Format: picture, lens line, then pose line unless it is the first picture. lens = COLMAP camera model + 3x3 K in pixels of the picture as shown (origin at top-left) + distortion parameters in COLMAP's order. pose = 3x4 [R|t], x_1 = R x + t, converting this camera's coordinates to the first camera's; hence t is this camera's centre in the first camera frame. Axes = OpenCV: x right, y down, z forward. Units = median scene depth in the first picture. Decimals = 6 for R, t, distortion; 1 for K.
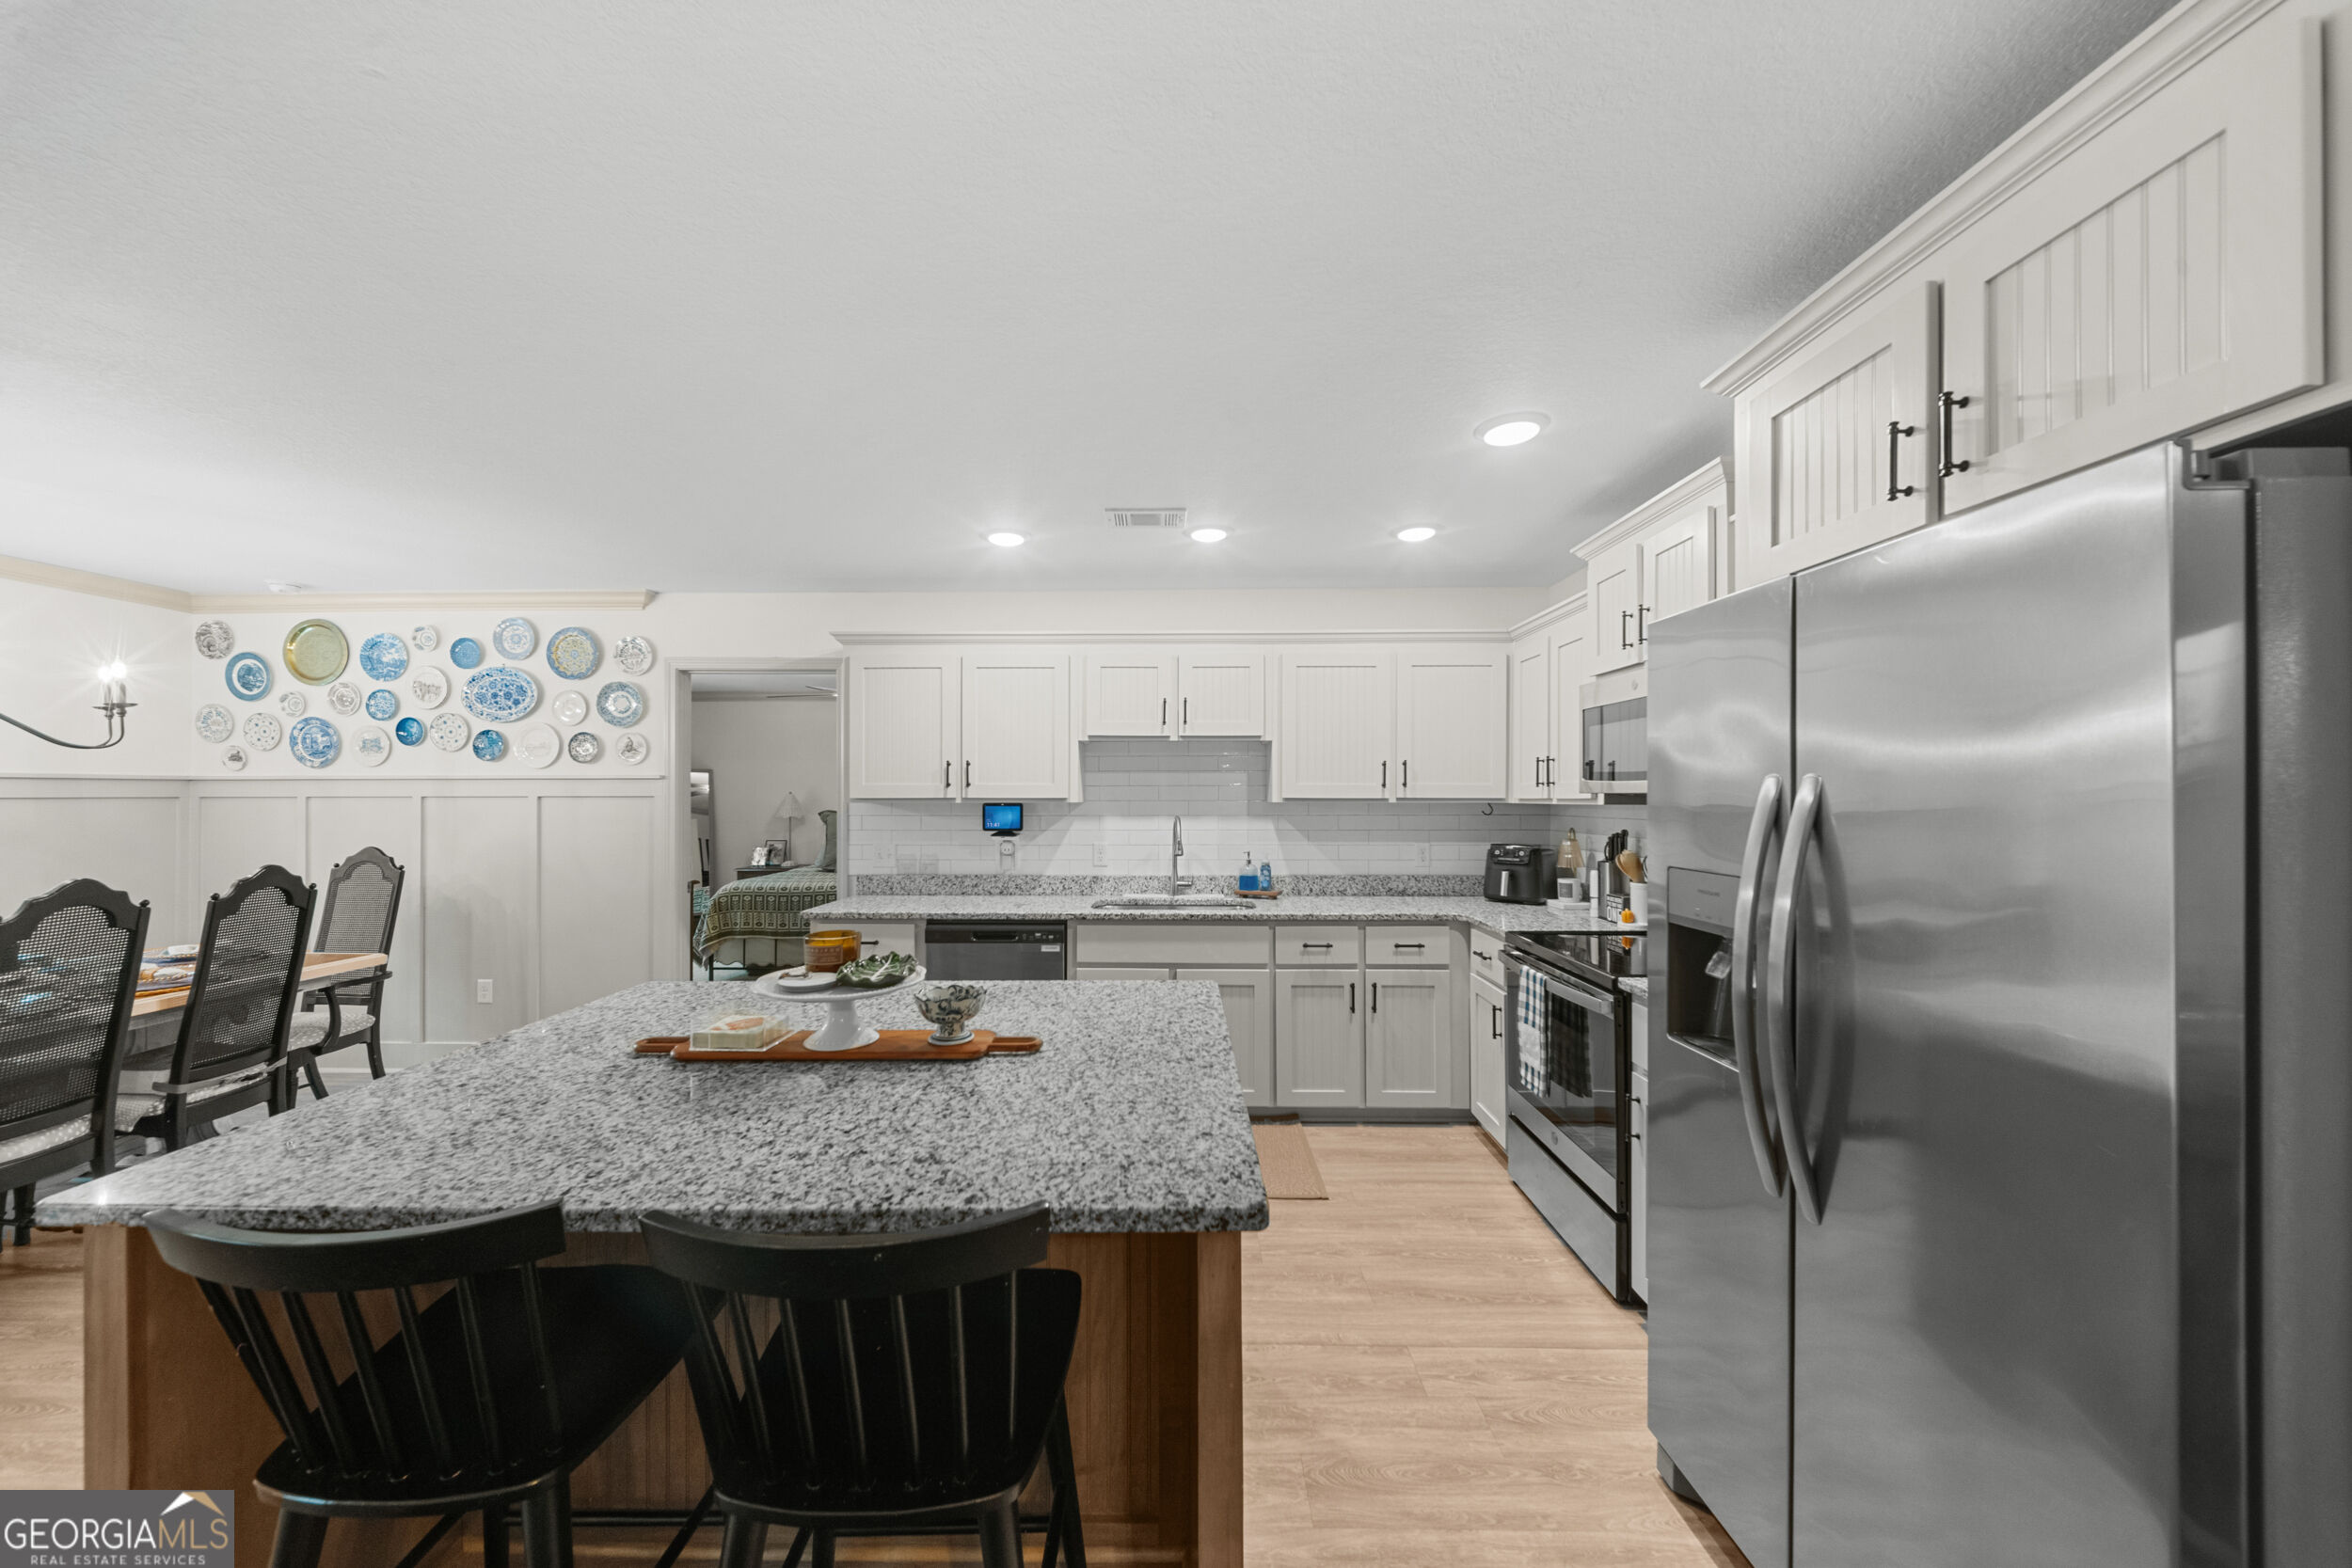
lens RADIAL K [[812.8, 0, 1174.7], [0, 812.8, 793.8], [0, 0, 1]] dist [-0.000102, -0.001124]
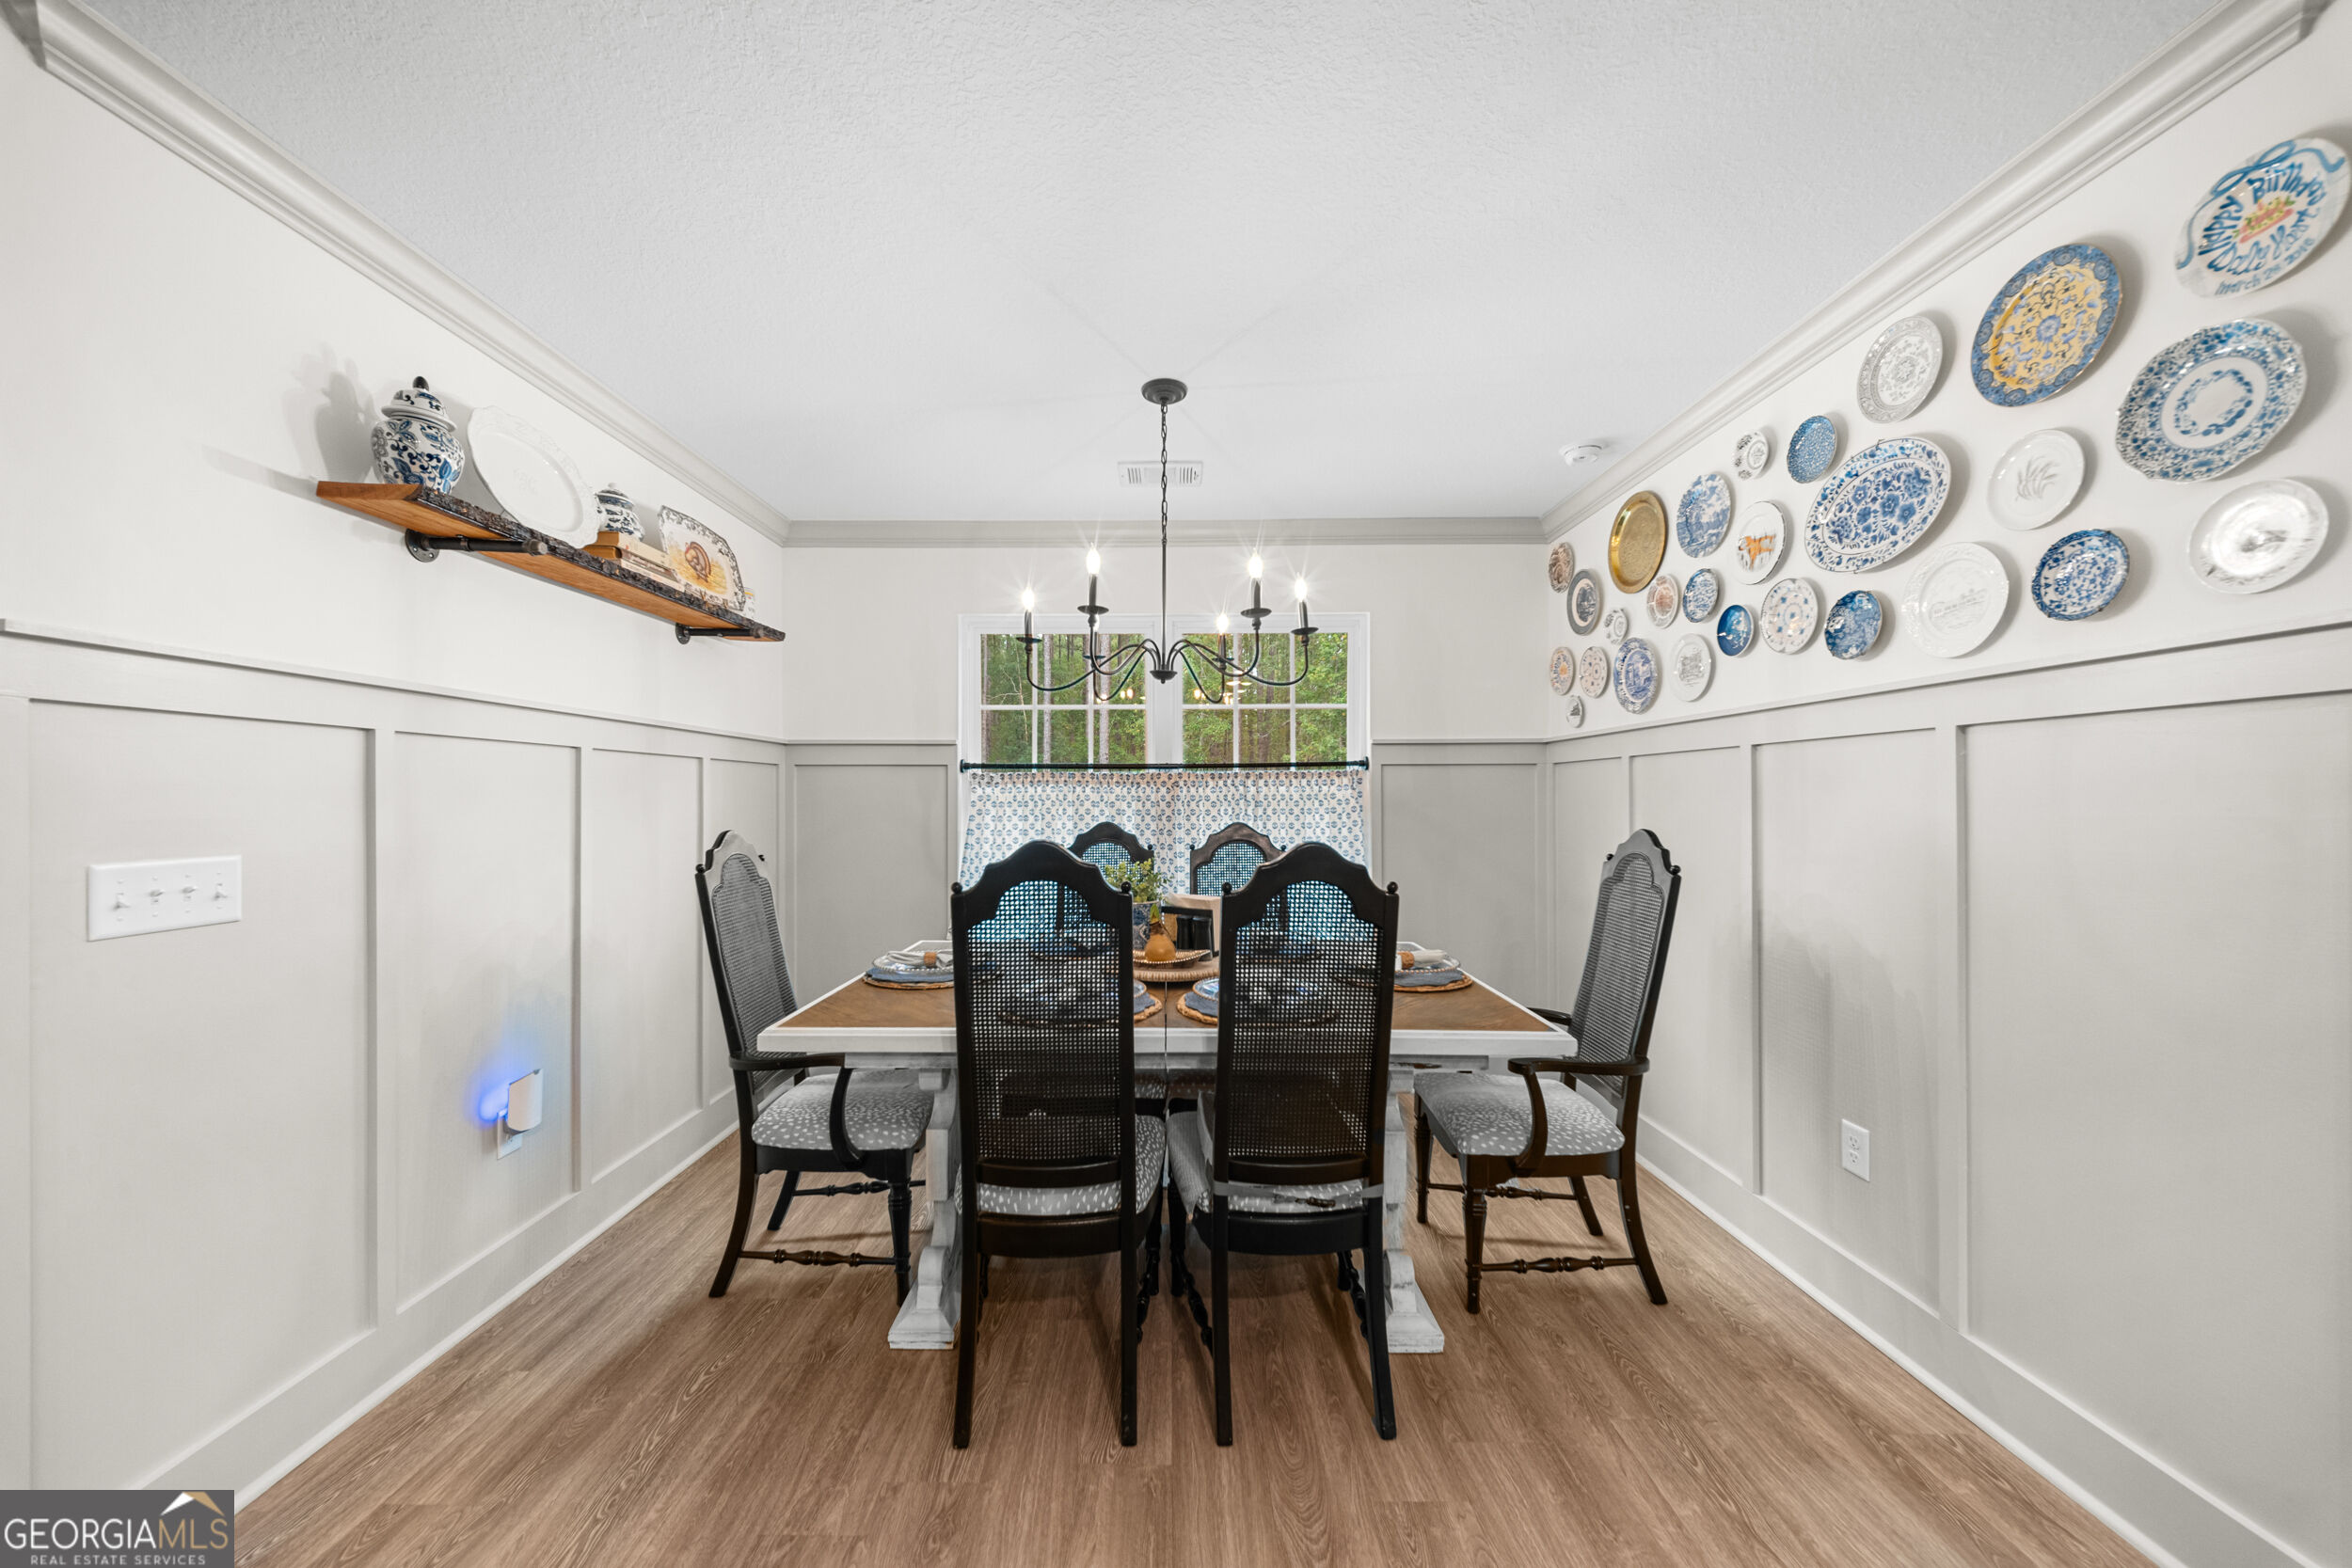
lens RADIAL K [[812.8, 0, 1161.8], [0, 812.8, 790.7], [0, 0, 1]] dist [-0.000102, -0.001124]
pose [[-0.017739, -0.013758, -0.999748, -0.375343], [0.003909, 0.999897, -0.013830, 0.040992], [0.999835, -0.004153, -0.017684, 0.616841]]
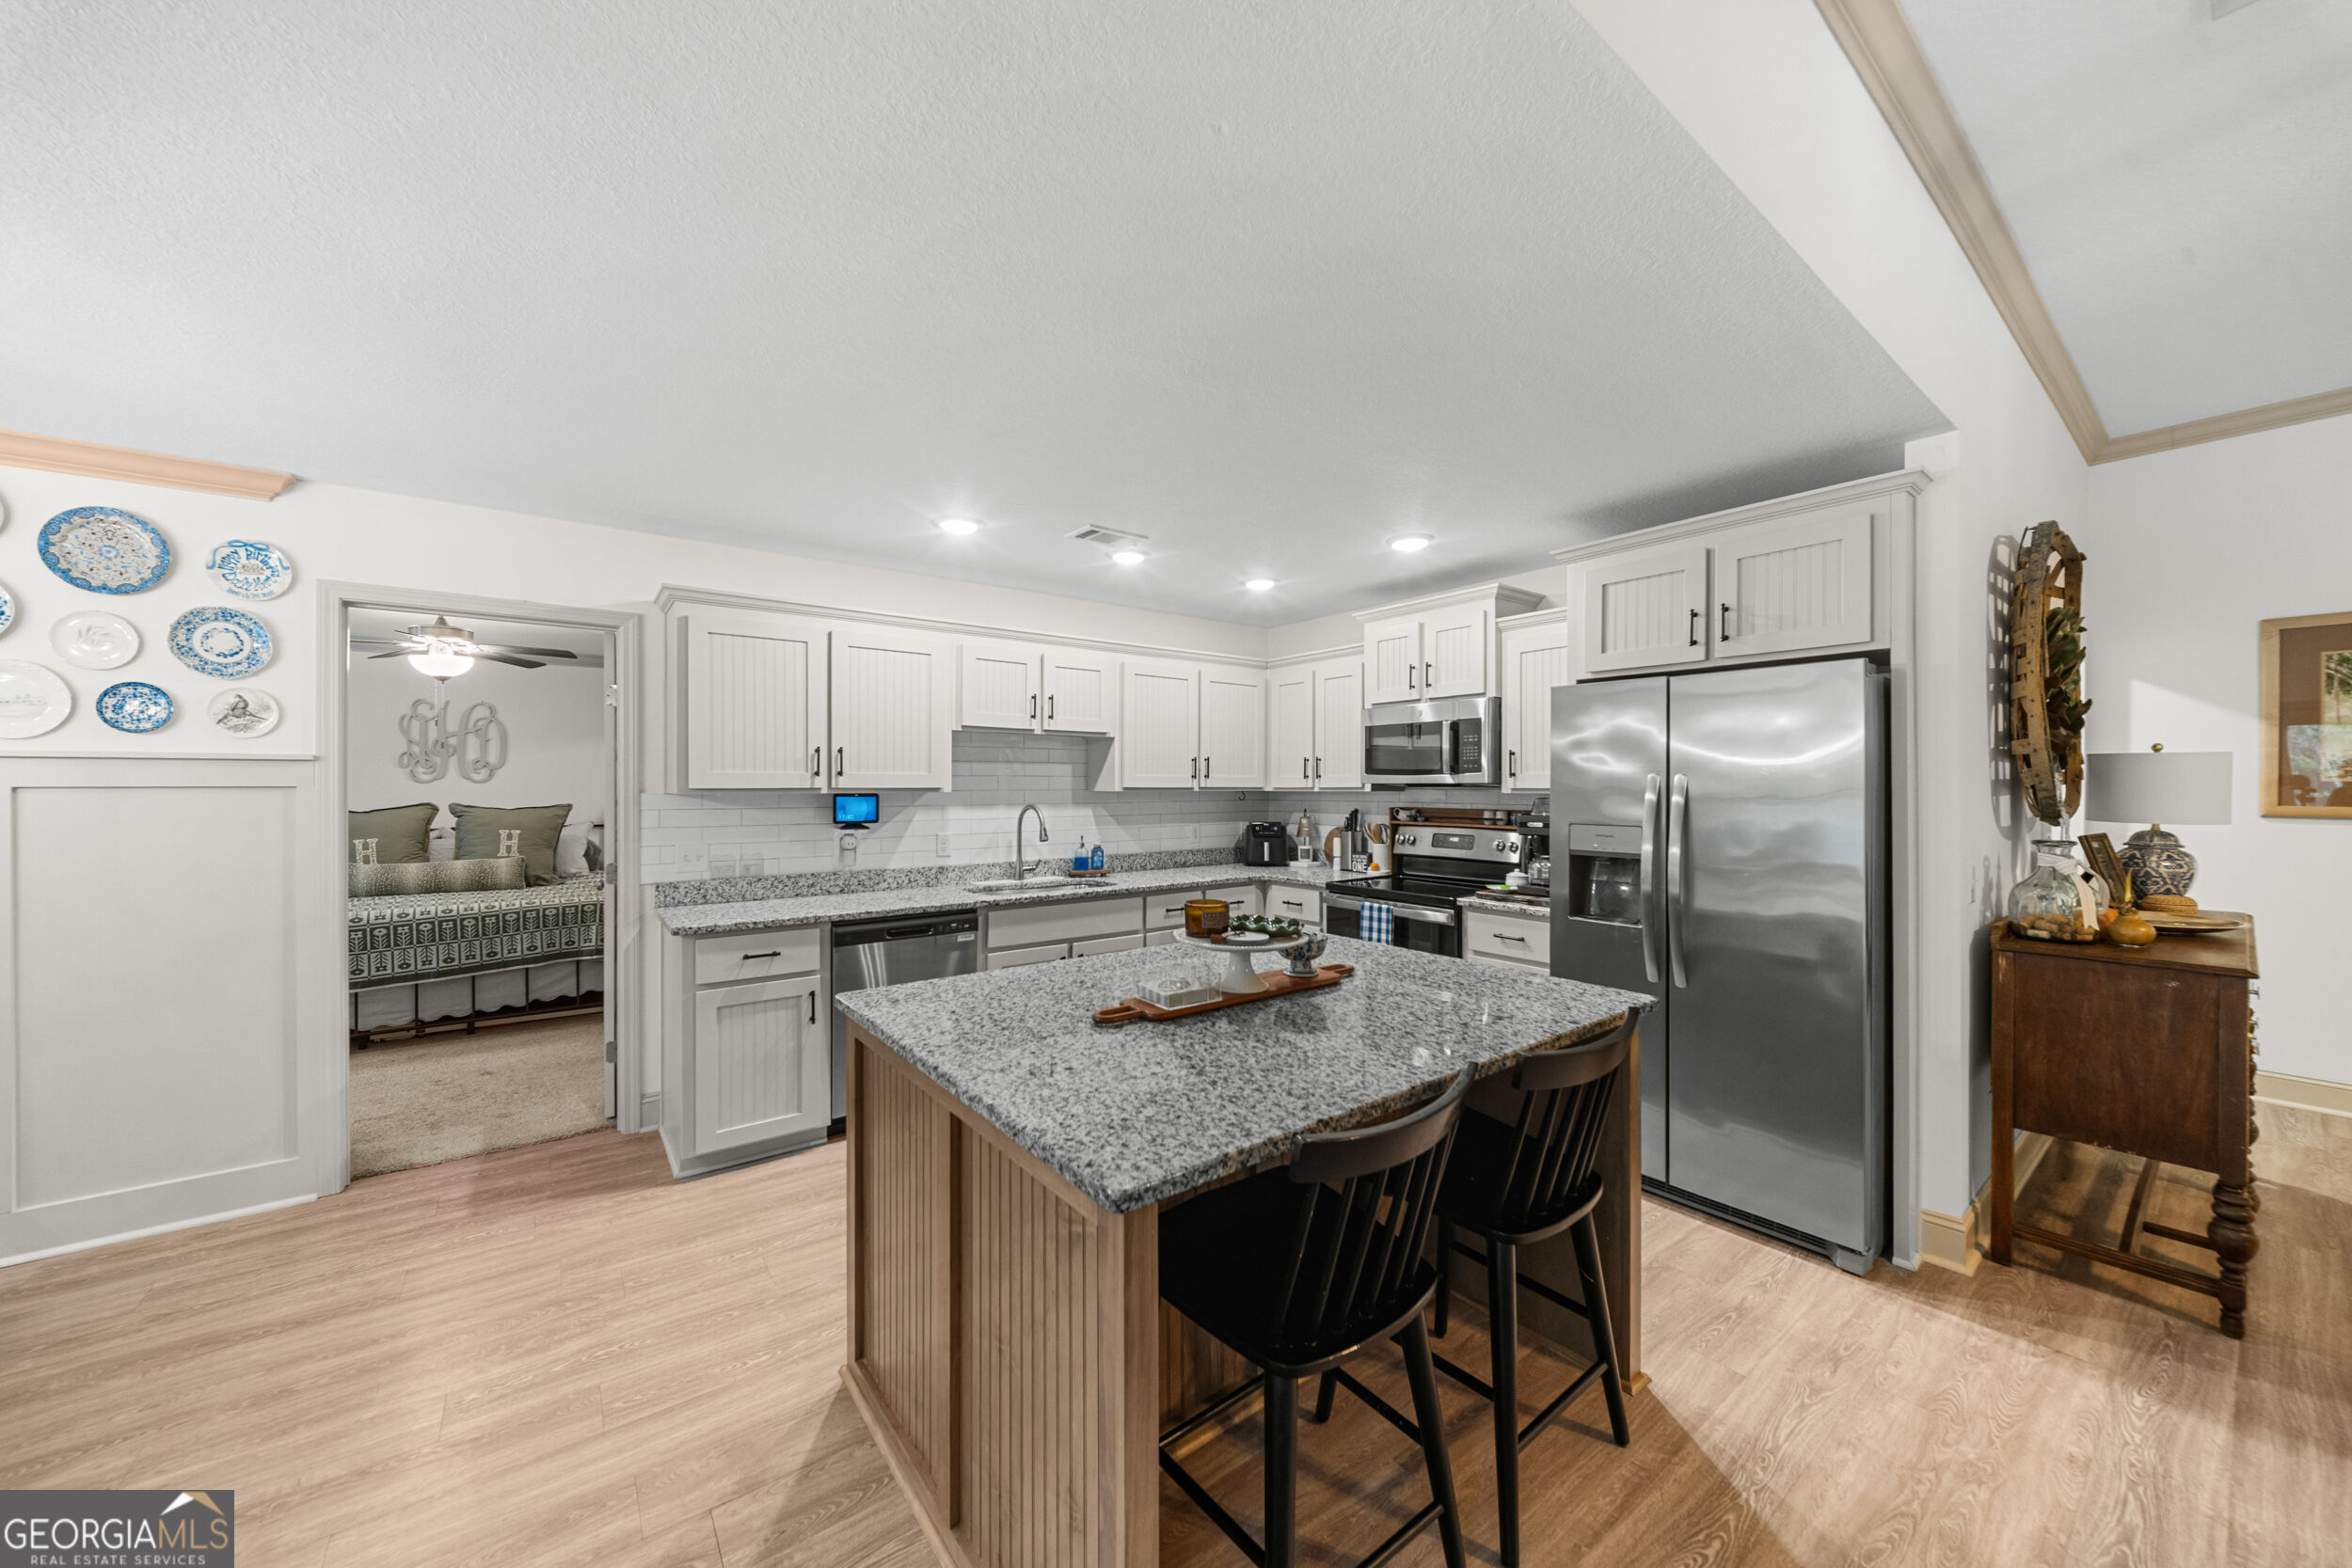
lens RADIAL K [[812.8, 0, 1168.1], [0, 812.8, 788.3], [0, 0, 1]] dist [-0.000102, -0.001124]
pose [[0.796123, -0.001977, 0.605132, -0.484589], [-0.000347, 0.999993, 0.003723, 0.001935], [-0.605135, -0.003174, 0.796117, 0.041857]]
